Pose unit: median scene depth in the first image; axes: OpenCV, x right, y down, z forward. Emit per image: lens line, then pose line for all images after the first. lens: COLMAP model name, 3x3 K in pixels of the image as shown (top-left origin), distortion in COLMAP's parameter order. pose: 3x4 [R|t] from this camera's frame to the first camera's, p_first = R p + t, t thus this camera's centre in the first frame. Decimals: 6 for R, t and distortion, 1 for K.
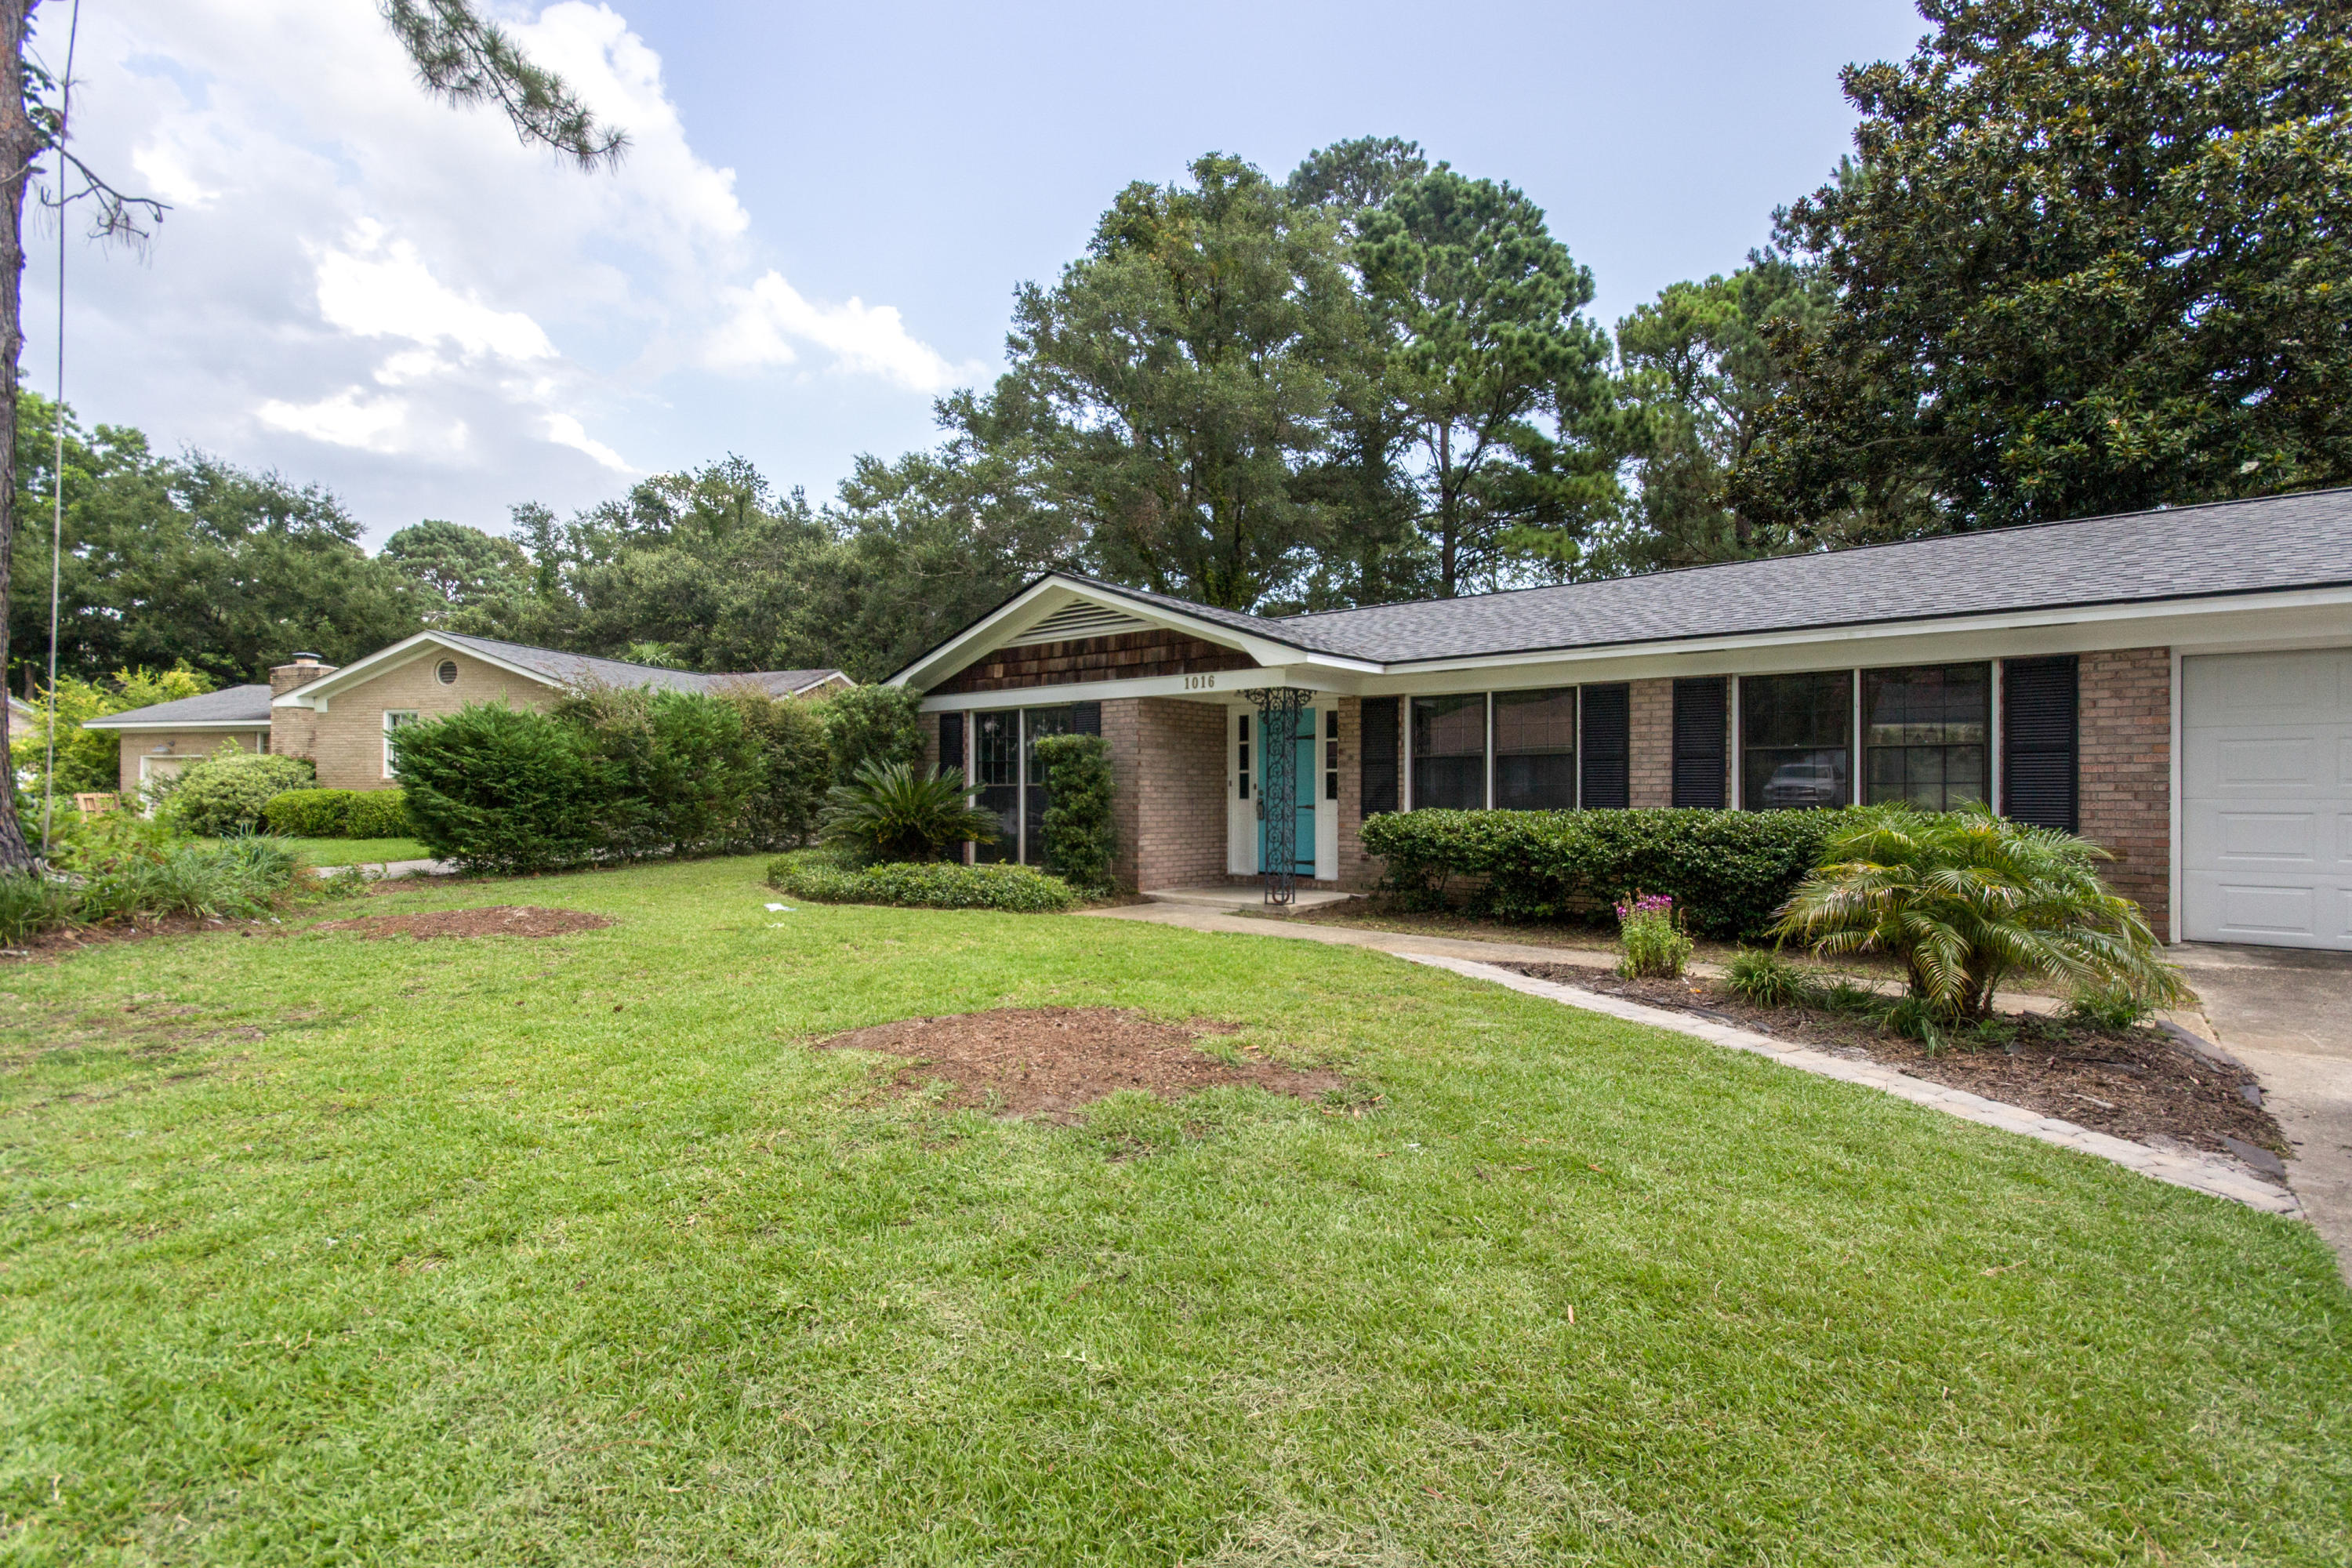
lens RADIAL K [[1110.8, 0, 1179.1], [0, 1110.8, 783.7], [0, 0, 1]] dist [0.002809, -0.000079]
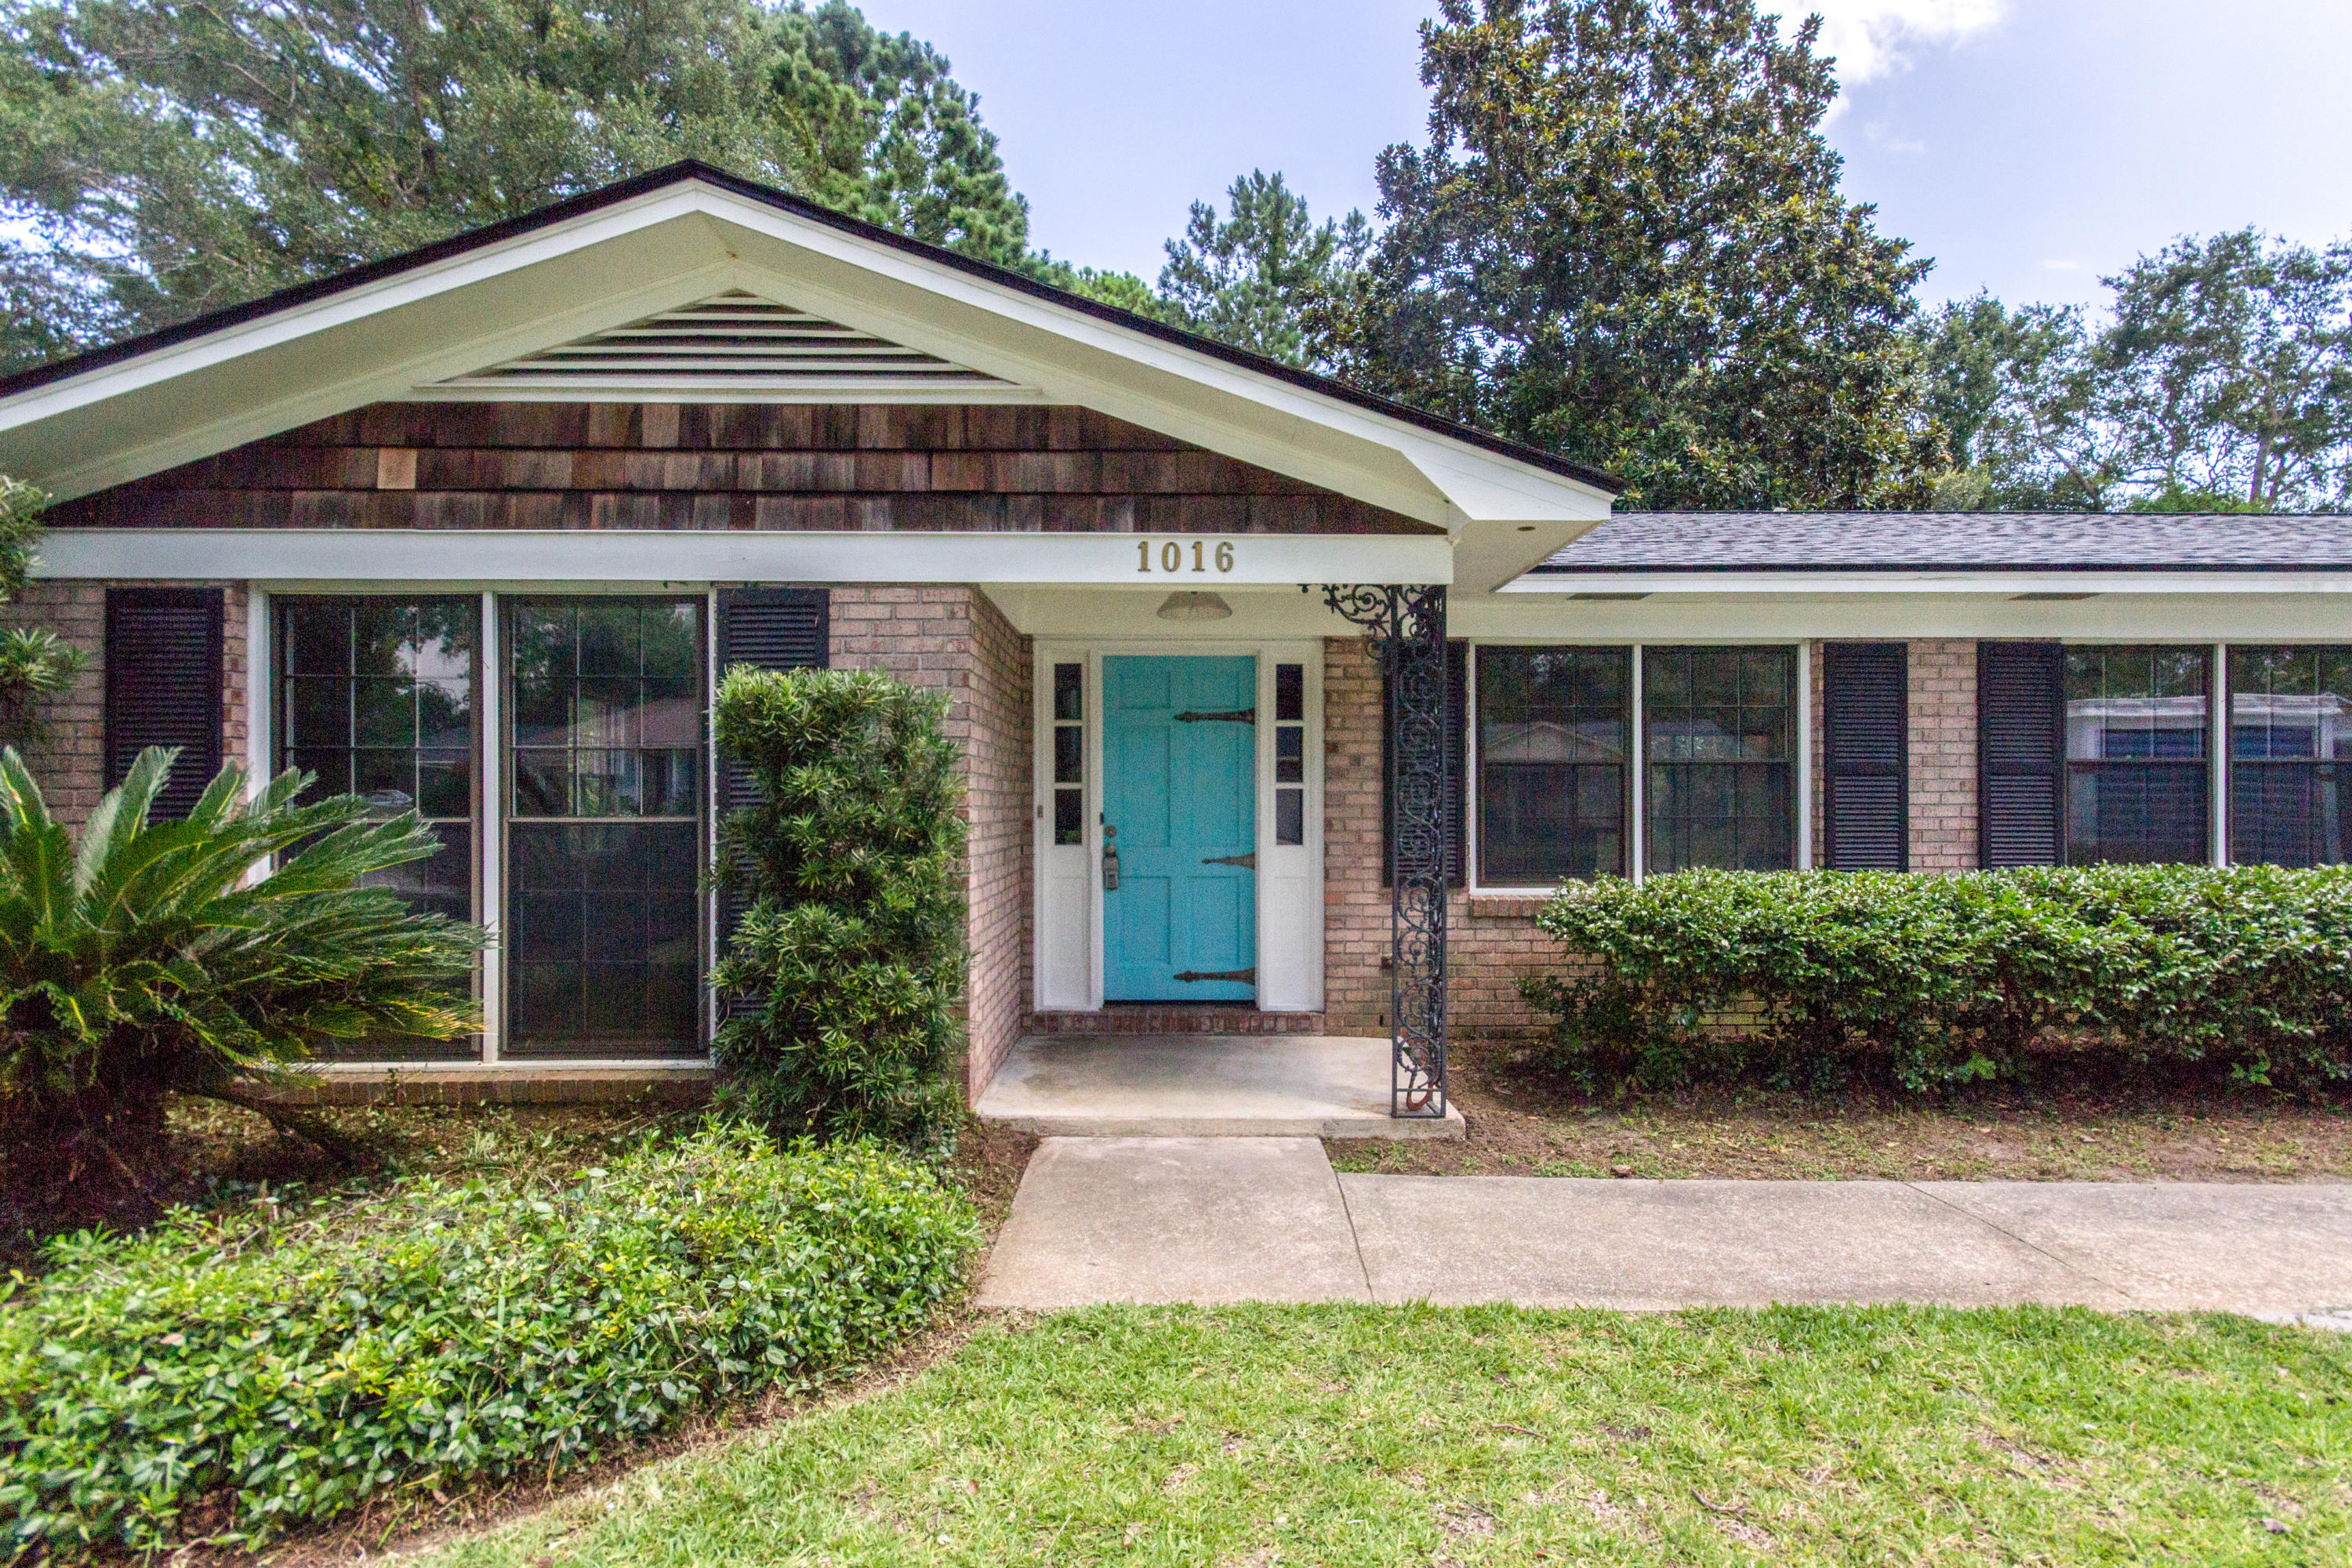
lens RADIAL K [[1110.8, 0, 1172.2], [0, 1110.8, 798.6], [0, 0, 1]] dist [0.002809, -0.000079]
pose [[0.761170, 0.000265, 0.648552, -0.222354], [-0.004186, 0.999981, 0.004504, -0.008402], [-0.648538, -0.006143, 0.761157, 0.667845]]
